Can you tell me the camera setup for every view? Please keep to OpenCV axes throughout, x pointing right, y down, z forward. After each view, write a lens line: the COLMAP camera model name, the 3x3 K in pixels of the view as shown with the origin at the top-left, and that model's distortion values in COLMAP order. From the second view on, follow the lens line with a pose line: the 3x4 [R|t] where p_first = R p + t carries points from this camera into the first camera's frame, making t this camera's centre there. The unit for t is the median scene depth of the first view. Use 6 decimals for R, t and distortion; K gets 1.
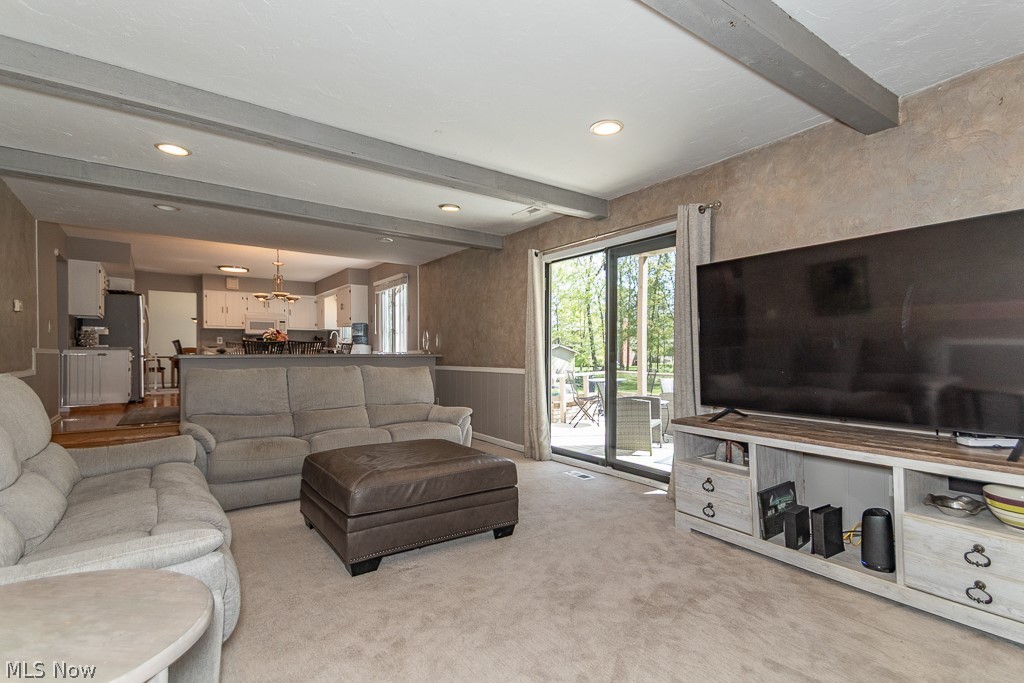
lens RADIAL K [[464.8, 0, 509.7], [0, 464.8, 342.0], [0, 0, 1]] dist [0.029476, -0.011200]
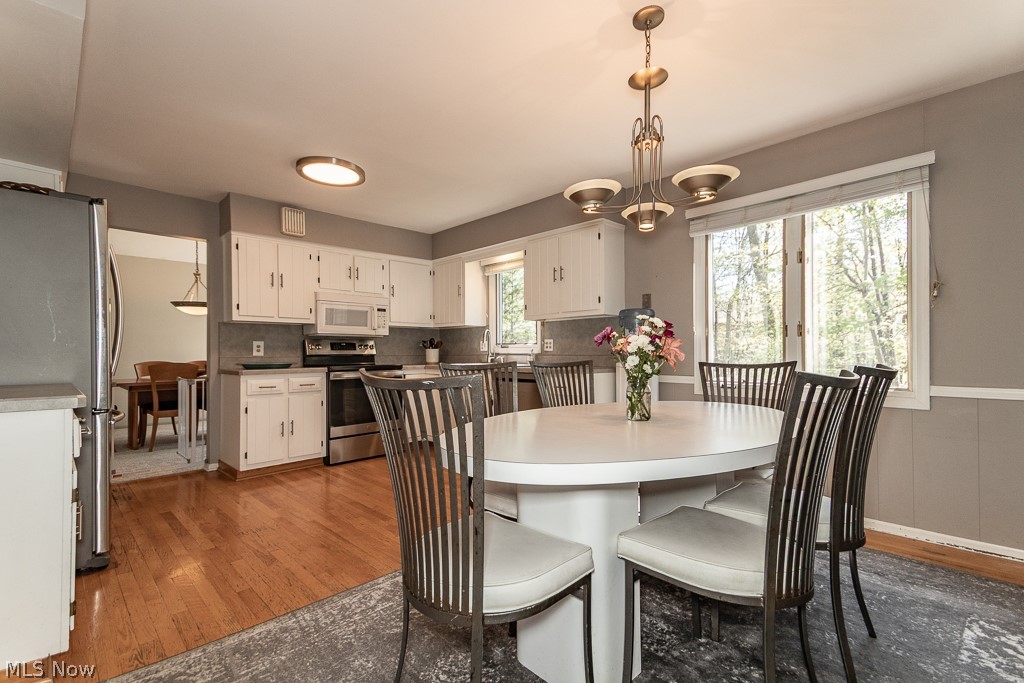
lens RADIAL K [[464.8, 0, 515.0], [0, 464.8, 350.5], [0, 0, 1]] dist [0.029476, -0.011200]
pose [[0.989480, -0.007550, 0.144473, -0.446209], [0.004586, 0.999772, 0.020839, -0.010476], [-0.144597, -0.019957, 0.989289, 0.524697]]
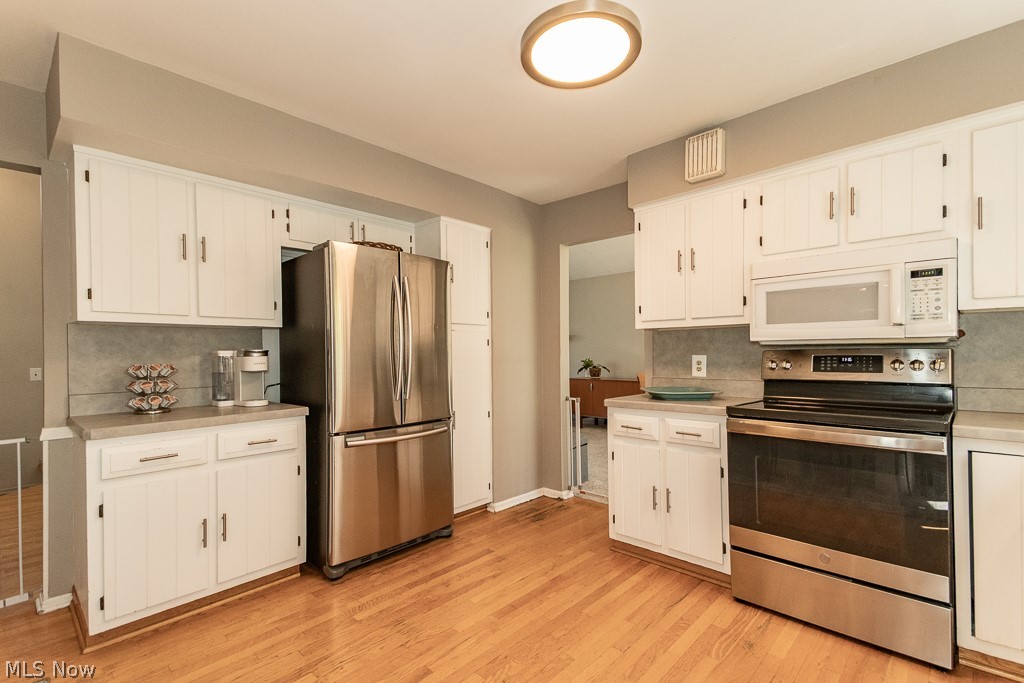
lens RADIAL K [[464.8, 0, 511.7], [0, 464.8, 352.2], [0, 0, 1]] dist [0.029476, -0.011200]
pose [[0.159514, -0.004008, -0.987188, -0.345215], [0.042848, 0.999077, 0.002867, -0.019088], [0.986265, -0.042757, 0.159539, 0.845073]]
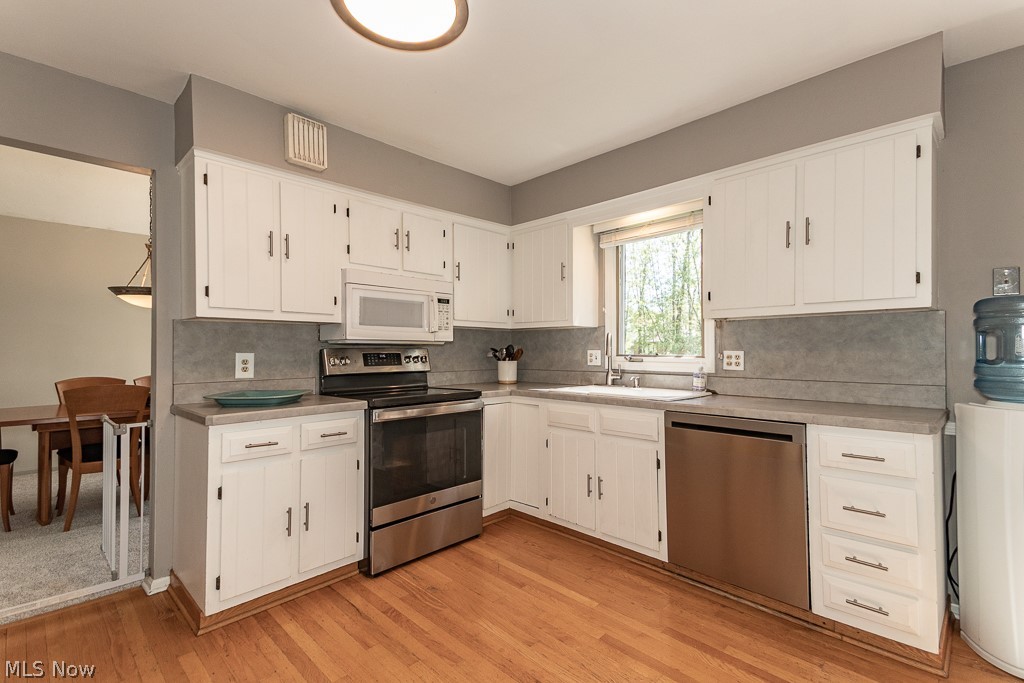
lens RADIAL K [[464.8, 0, 508.2], [0, 464.8, 346.6], [0, 0, 1]] dist [0.029476, -0.011200]
pose [[0.988508, -0.003208, 0.151132, -0.521505], [0.000182, 0.999799, 0.020029, -0.019953], [-0.151166, -0.019771, 0.988311, 0.731084]]
